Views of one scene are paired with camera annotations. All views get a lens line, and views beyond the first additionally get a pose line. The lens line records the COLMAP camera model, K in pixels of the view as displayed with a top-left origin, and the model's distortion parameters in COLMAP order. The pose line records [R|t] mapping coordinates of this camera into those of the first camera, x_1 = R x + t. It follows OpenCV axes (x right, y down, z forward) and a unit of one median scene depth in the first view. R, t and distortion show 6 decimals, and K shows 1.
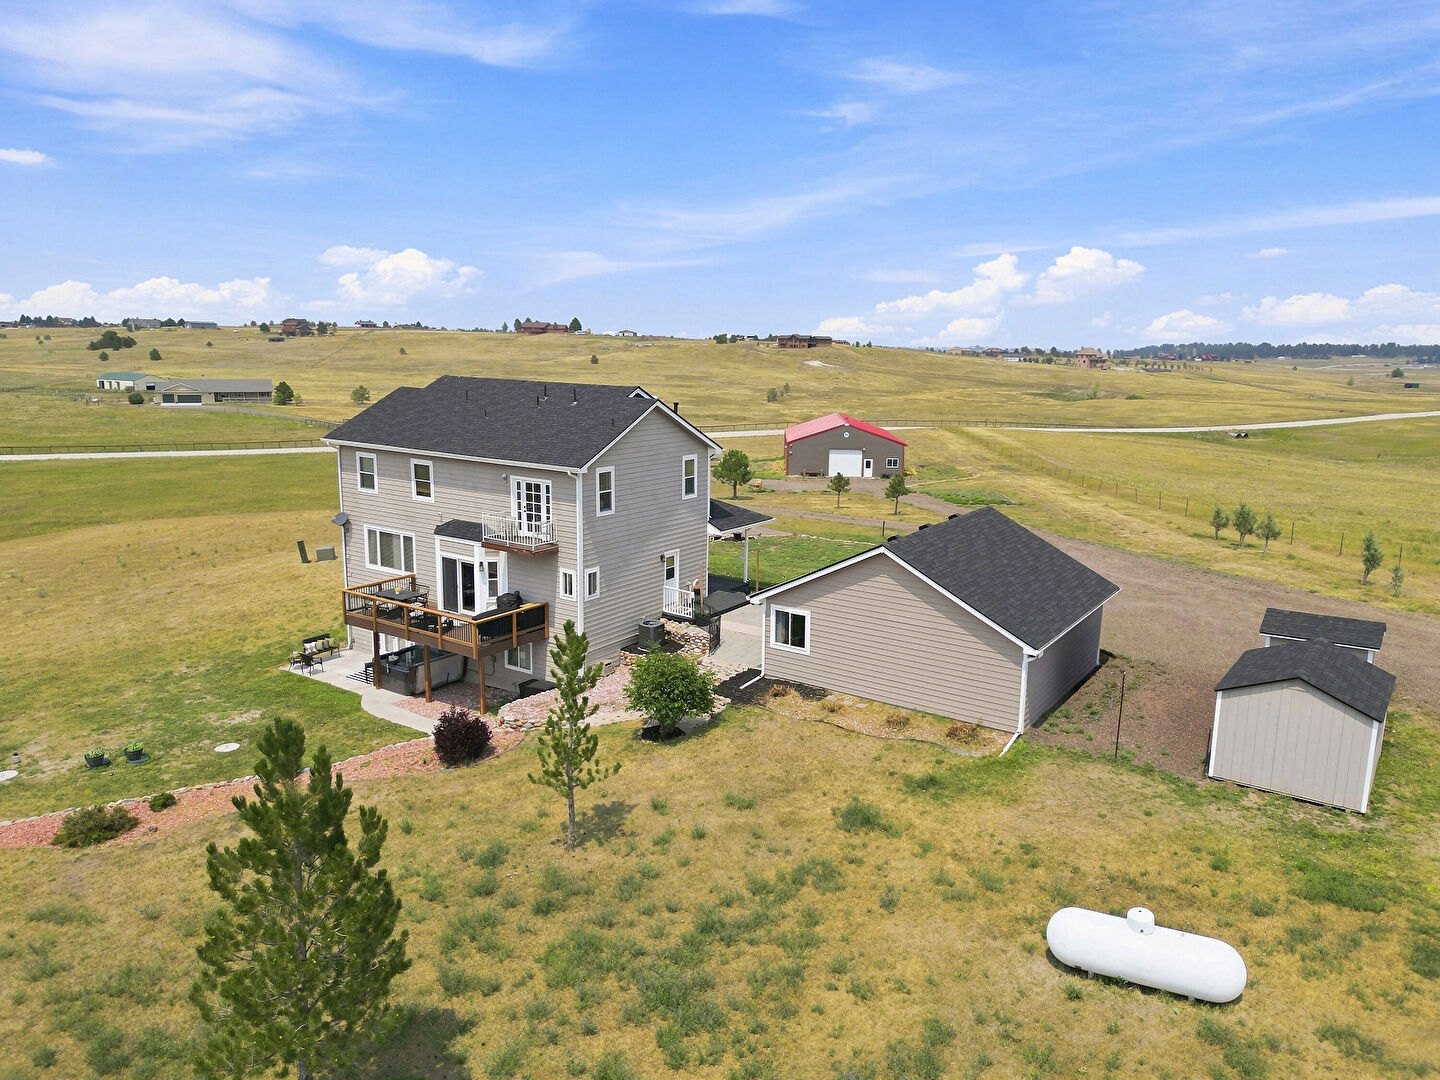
lens RADIAL K [[1012.0, 0, 720.9], [0, 1012.0, 534.4], [0, 0, 1]] dist [0.084755, -0.089479]
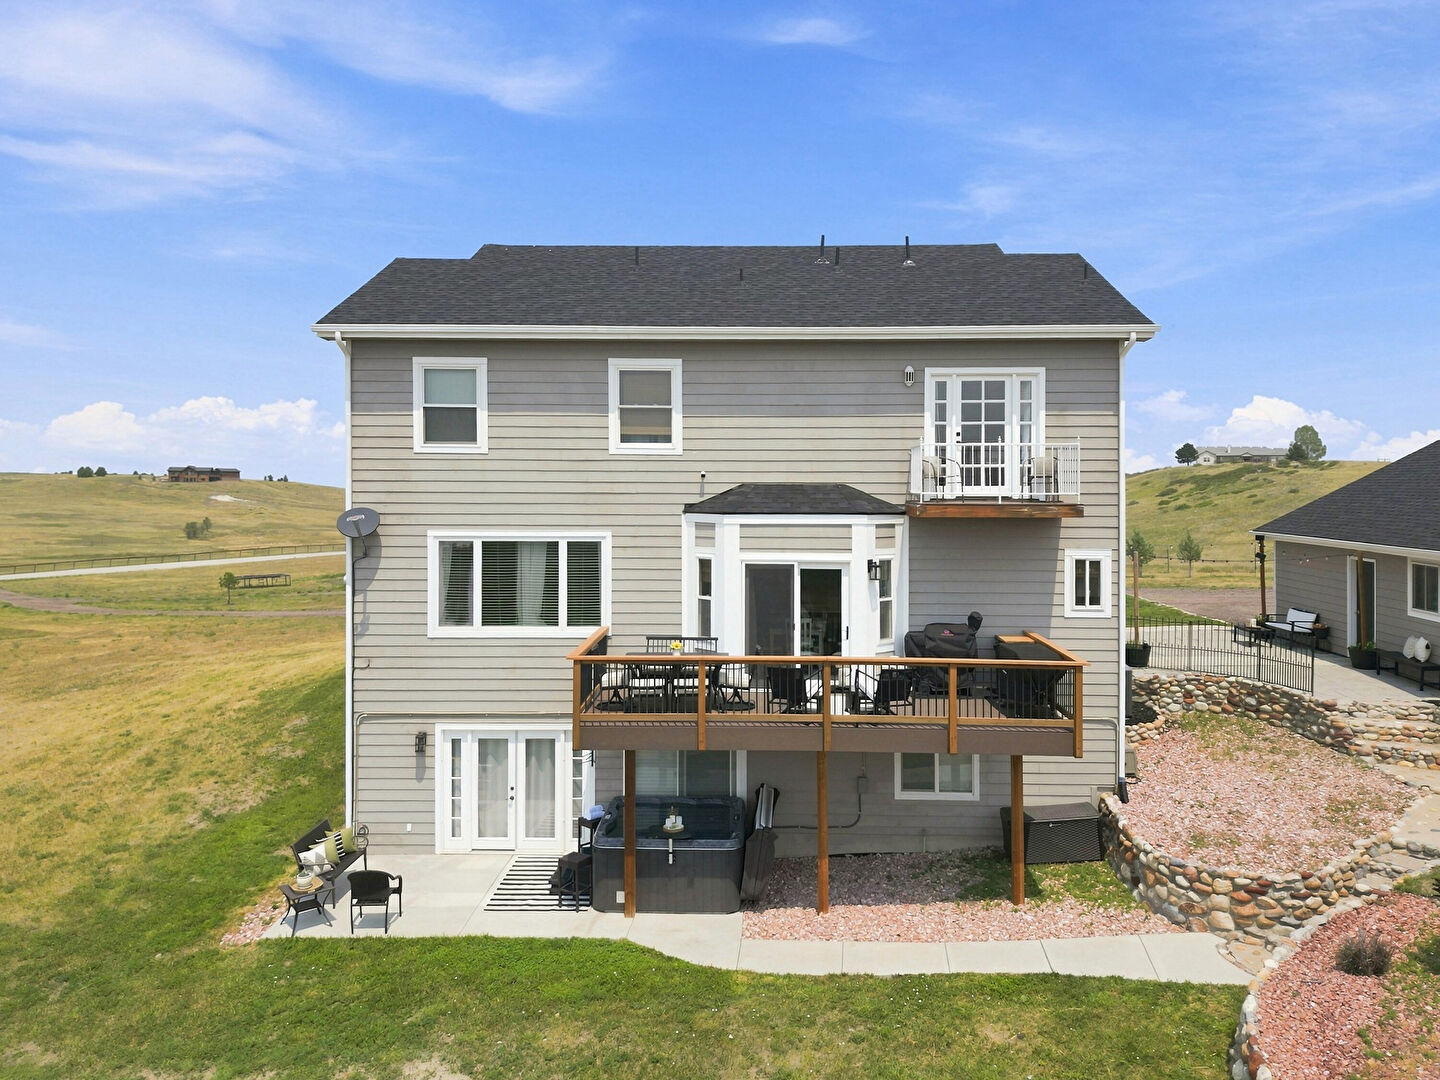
lens RADIAL K [[1049.3, 0, 737.7], [0, 1049.3, 494.3], [0, 0, 1]] dist [0.083443, -0.081598]
pose [[0.834925, -0.015382, 0.550148, -0.494600], [0.113386, 0.982973, -0.144594, 0.054141], [-0.538557, 0.183104, 0.822453, 0.586708]]
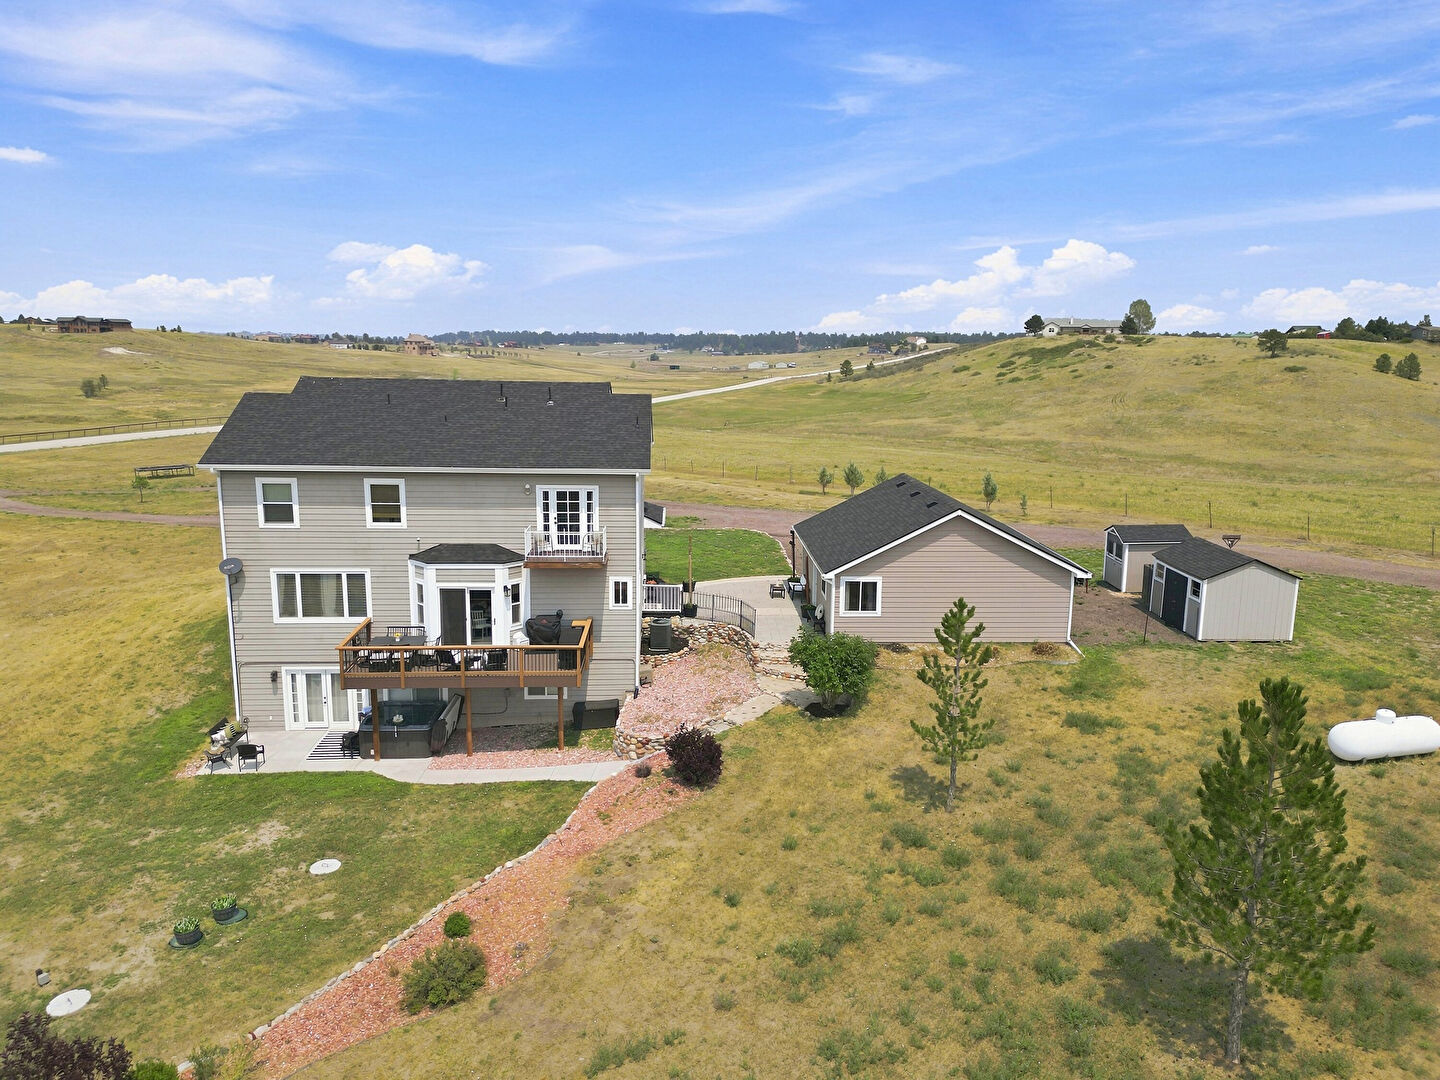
lens RADIAL K [[1006.2, 0, 725.0], [0, 1006.2, 522.6], [0, 0, 1]] dist [0.088622, -0.088271]
pose [[0.788651, -0.115361, 0.603922, -0.558861], [0.113744, 0.992660, 0.041082, -0.038553], [-0.604229, 0.036293, 0.795984, 0.162380]]
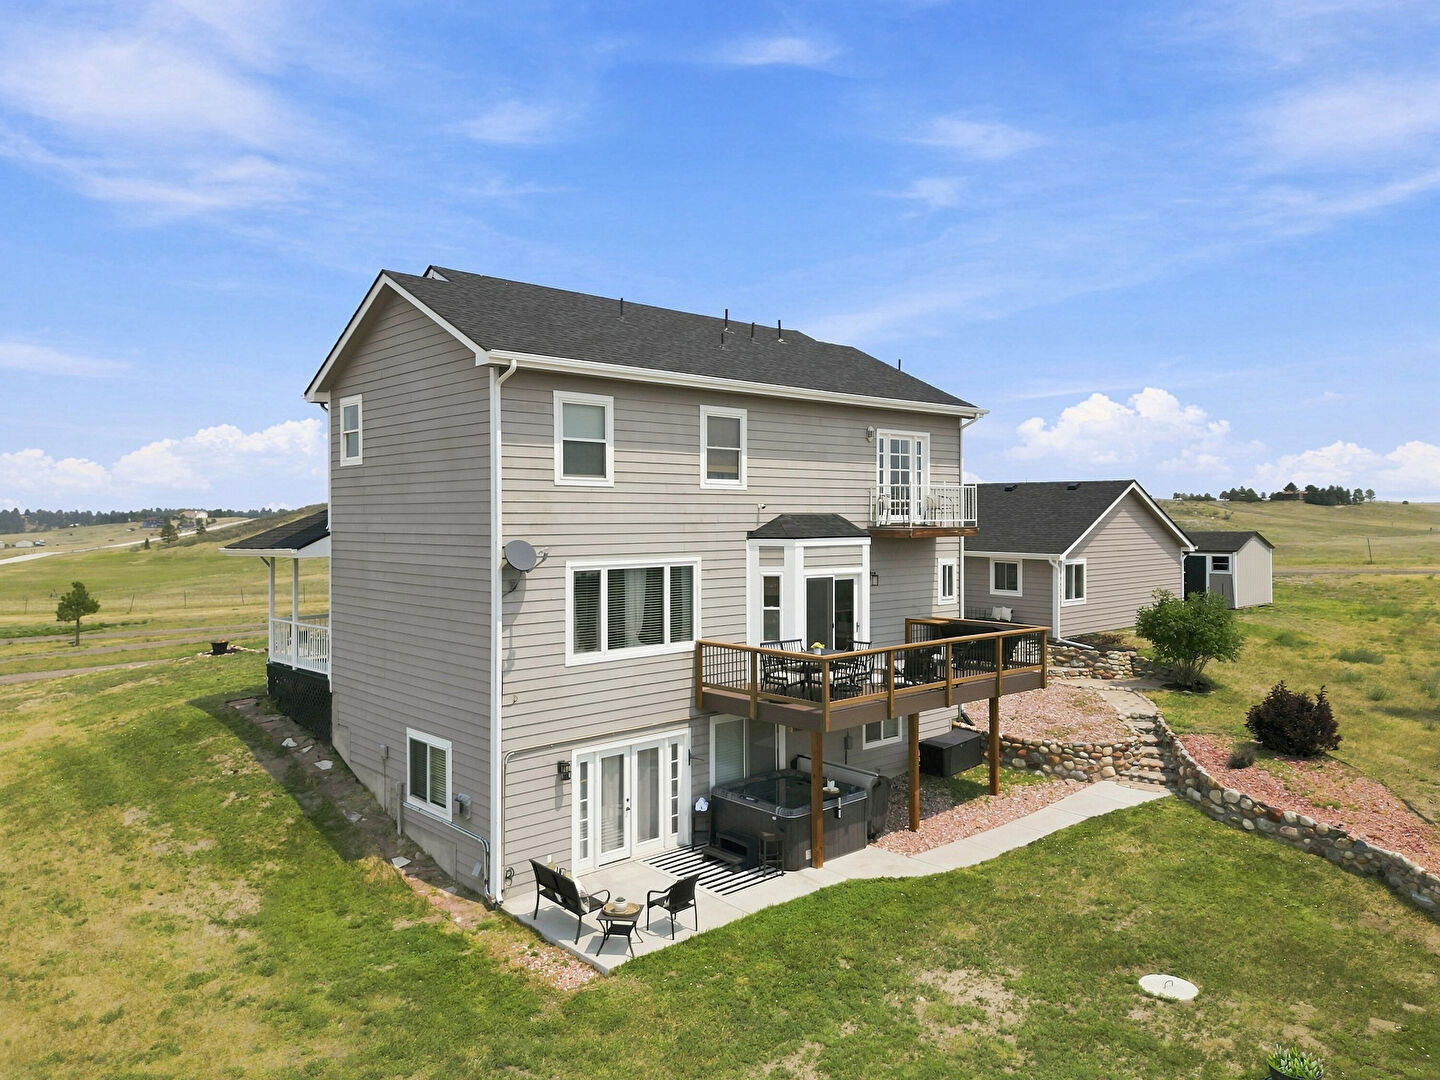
lens RADIAL K [[1018.2, 0, 731.7], [0, 1018.2, 509.9], [0, 0, 1]] dist [0.084889, -0.081575]
pose [[0.220798, -0.012263, 0.975242, -0.770460], [0.188164, 0.981671, -0.030257, -0.005152], [-0.956997, 0.190186, 0.219059, 0.857753]]
